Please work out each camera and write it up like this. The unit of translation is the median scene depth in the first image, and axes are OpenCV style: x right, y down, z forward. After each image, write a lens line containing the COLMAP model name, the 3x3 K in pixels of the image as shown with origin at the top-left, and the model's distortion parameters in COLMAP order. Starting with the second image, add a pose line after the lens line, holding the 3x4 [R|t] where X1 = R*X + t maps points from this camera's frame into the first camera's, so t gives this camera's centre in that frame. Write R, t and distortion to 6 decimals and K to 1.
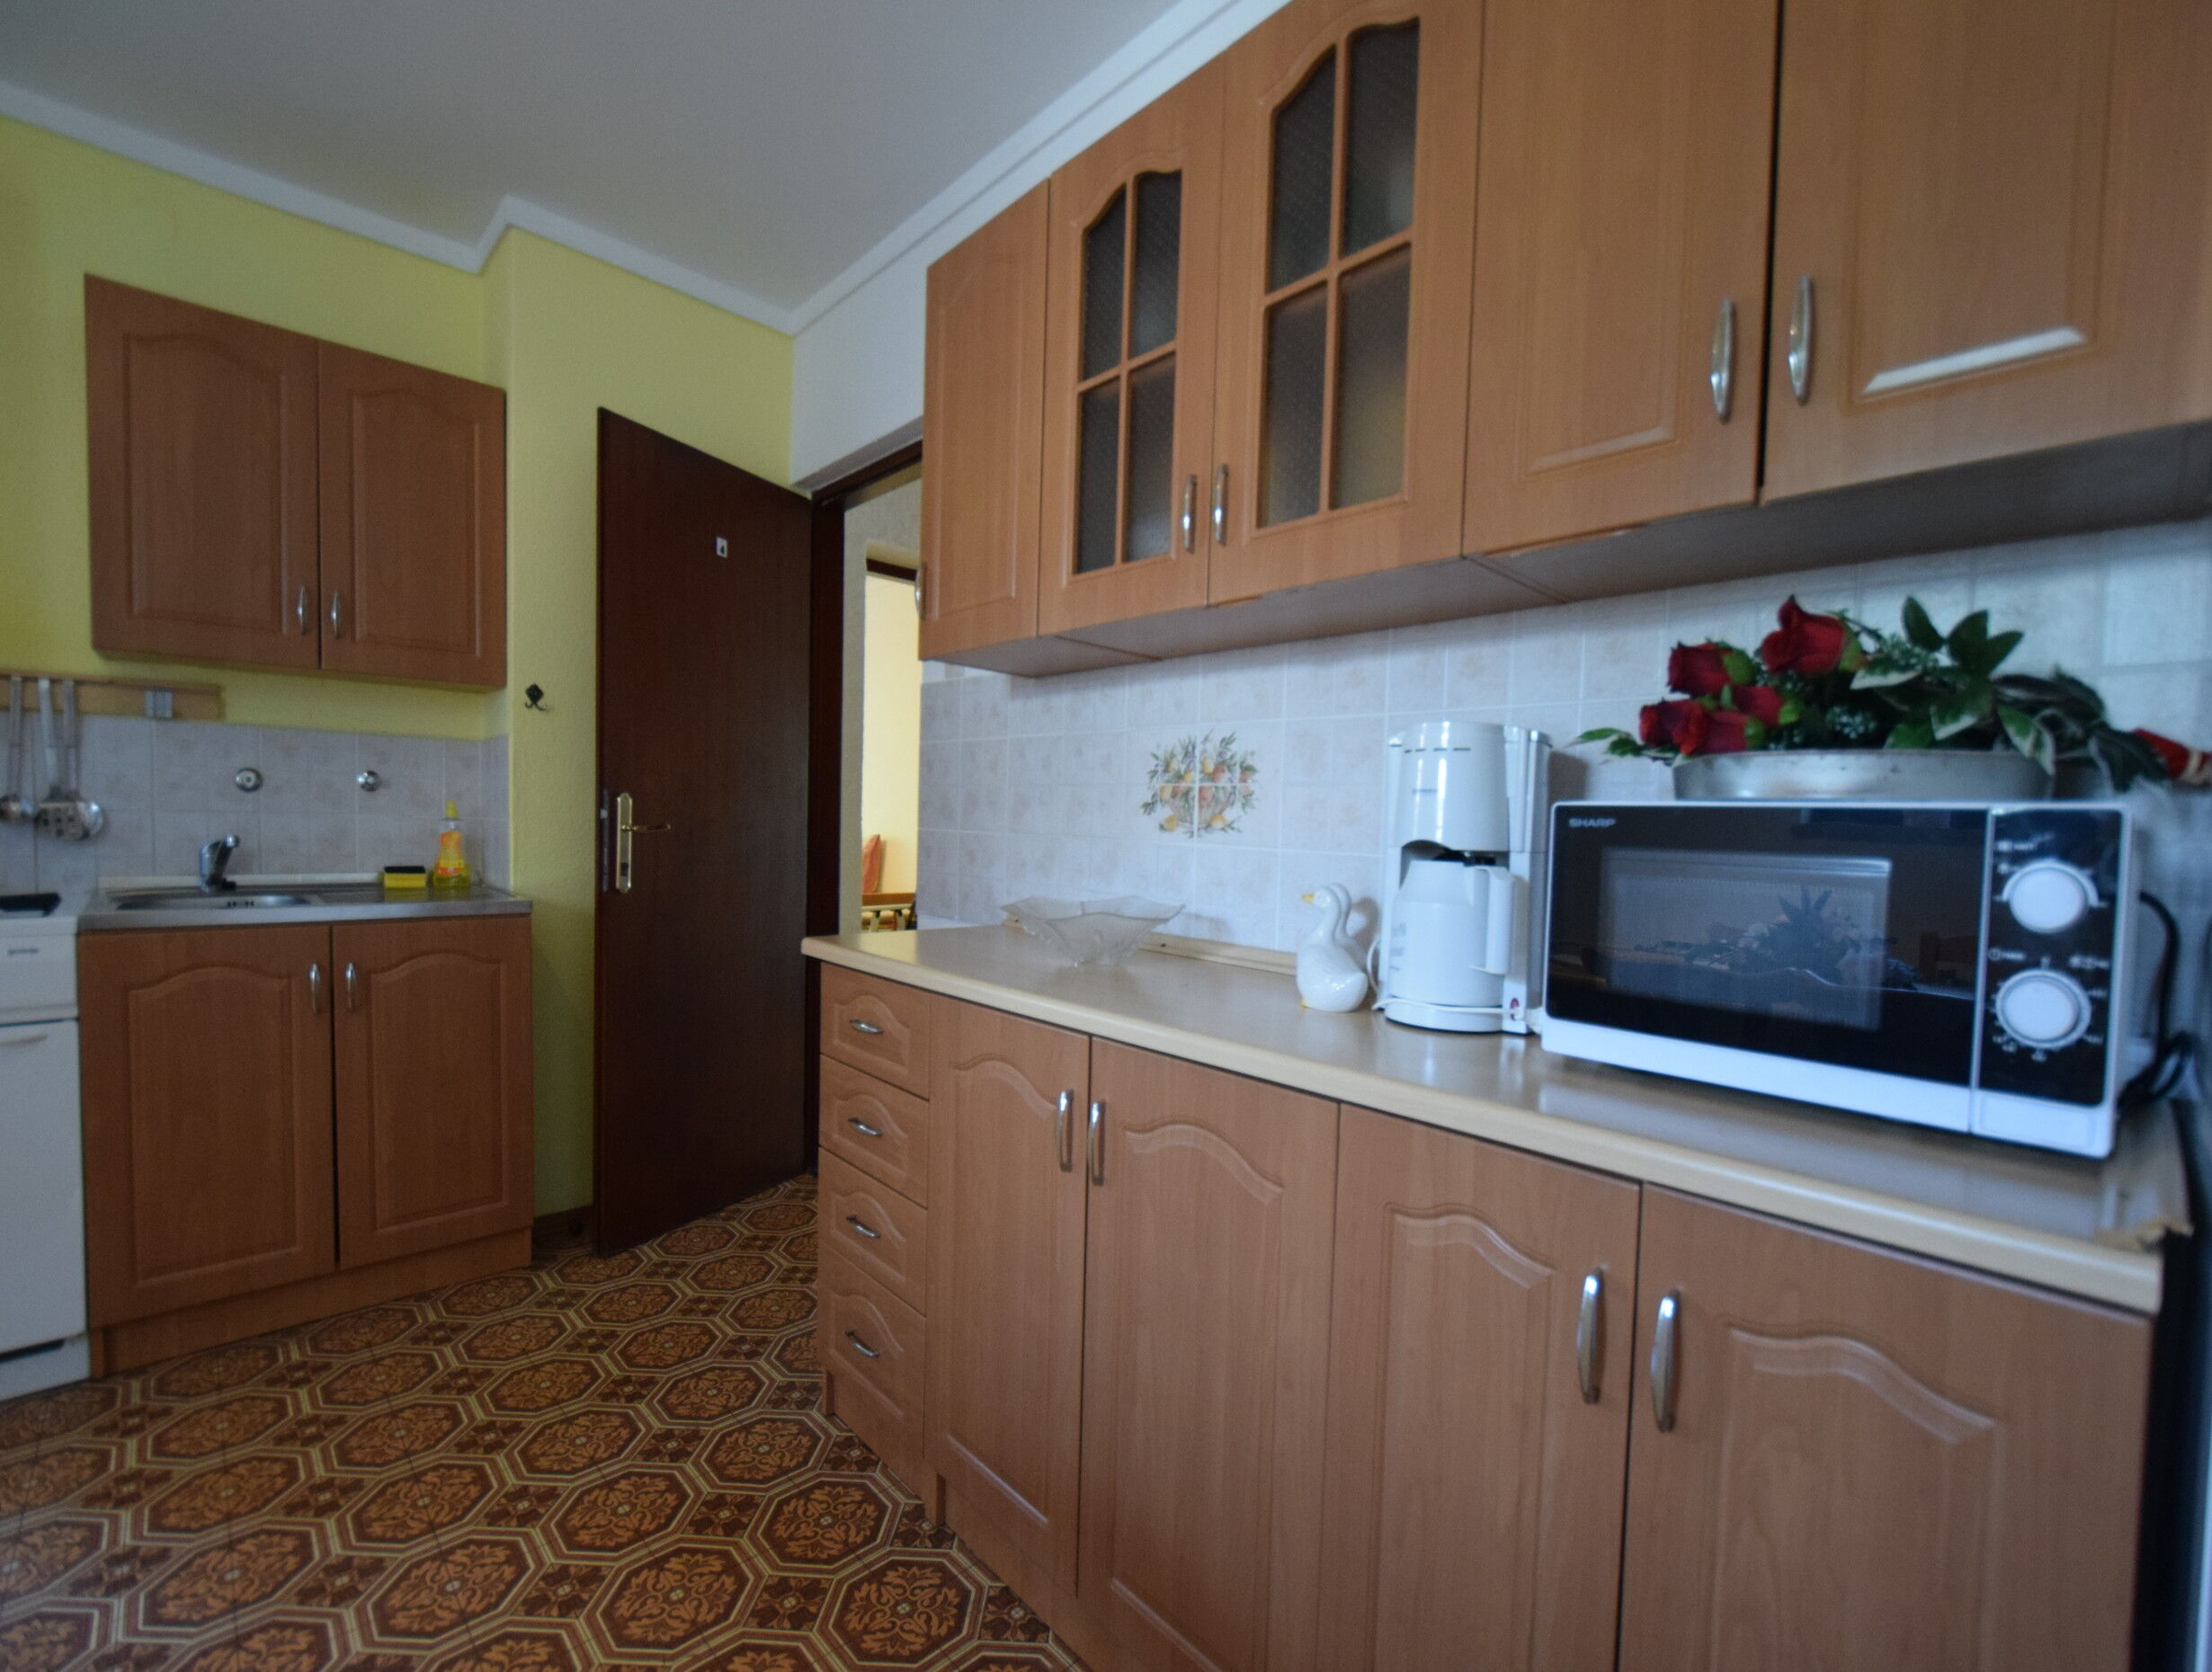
lens RADIAL K [[967.2, 0, 1110.6], [0, 967.2, 878.0], [0, 0, 1]] dist [0.000090, -0.004635]
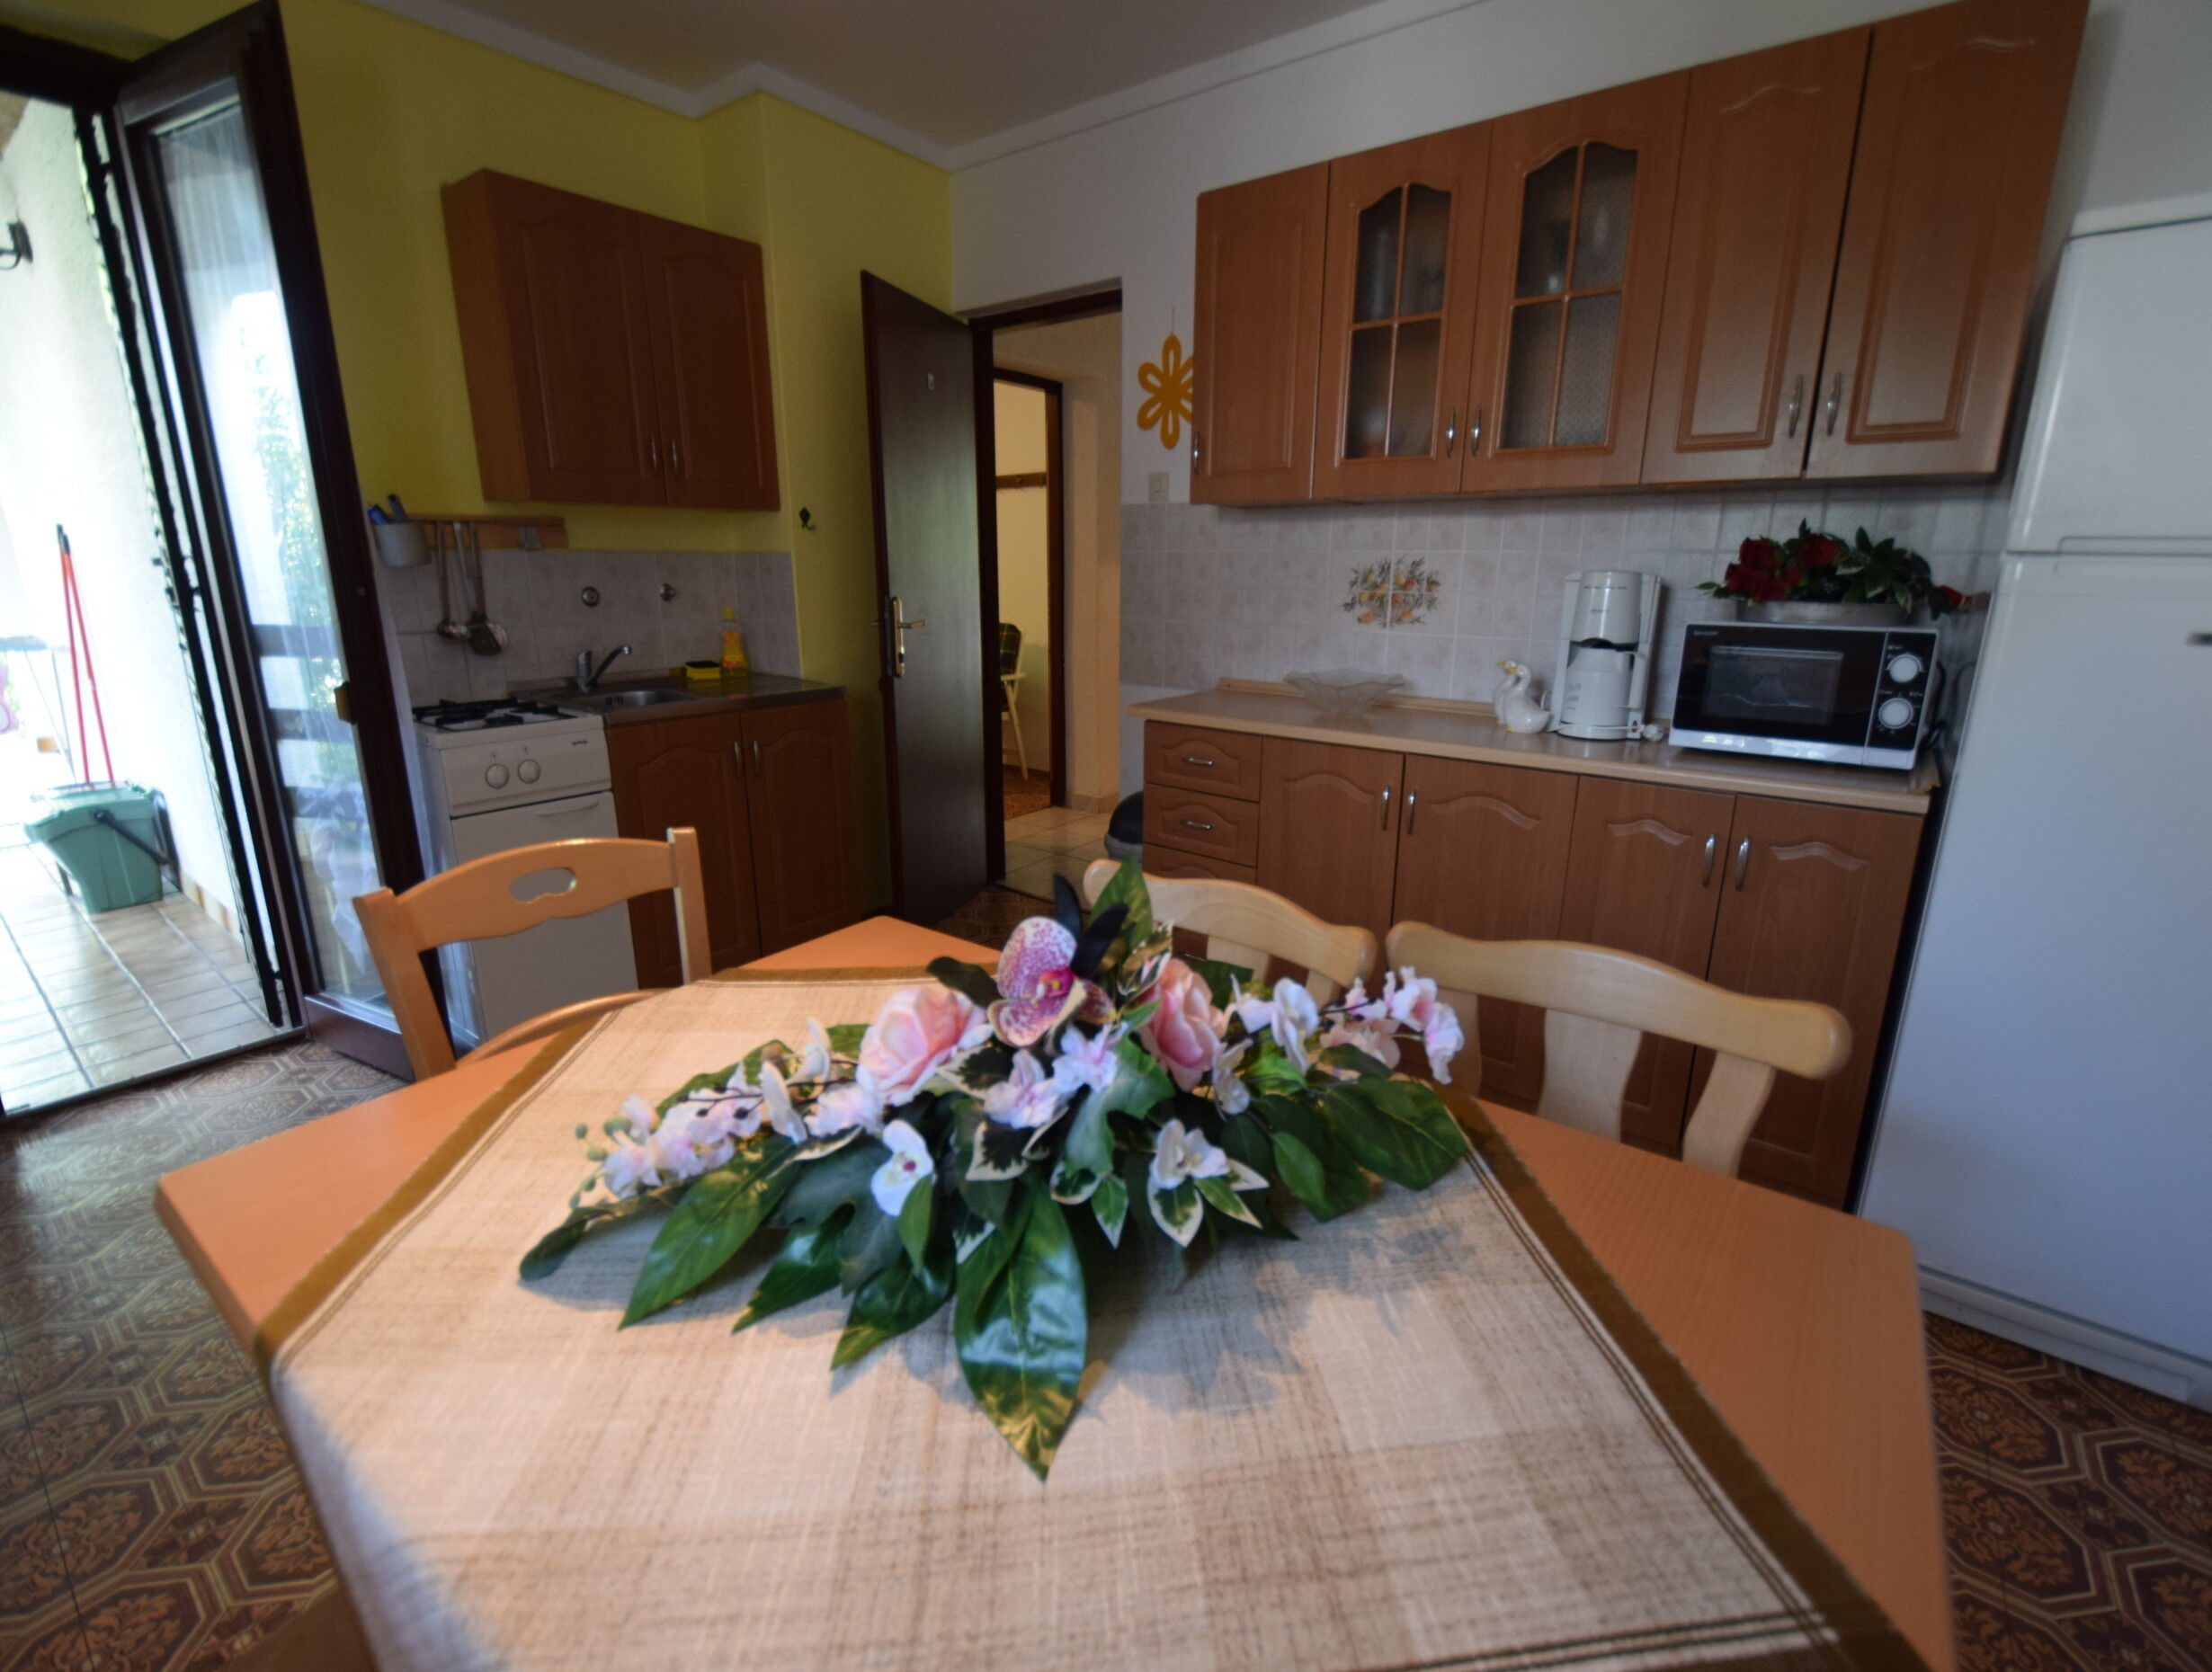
lens RADIAL K [[973.5, 0, 1121.5], [0, 973.5, 833.3], [0, 0, 1]] dist [0.000440, -0.003051]
pose [[0.986881, -0.066145, 0.147277, -0.641587], [0.033285, 0.975981, 0.215296, -0.077704], [-0.157980, -0.207570, 0.965379, -0.539501]]
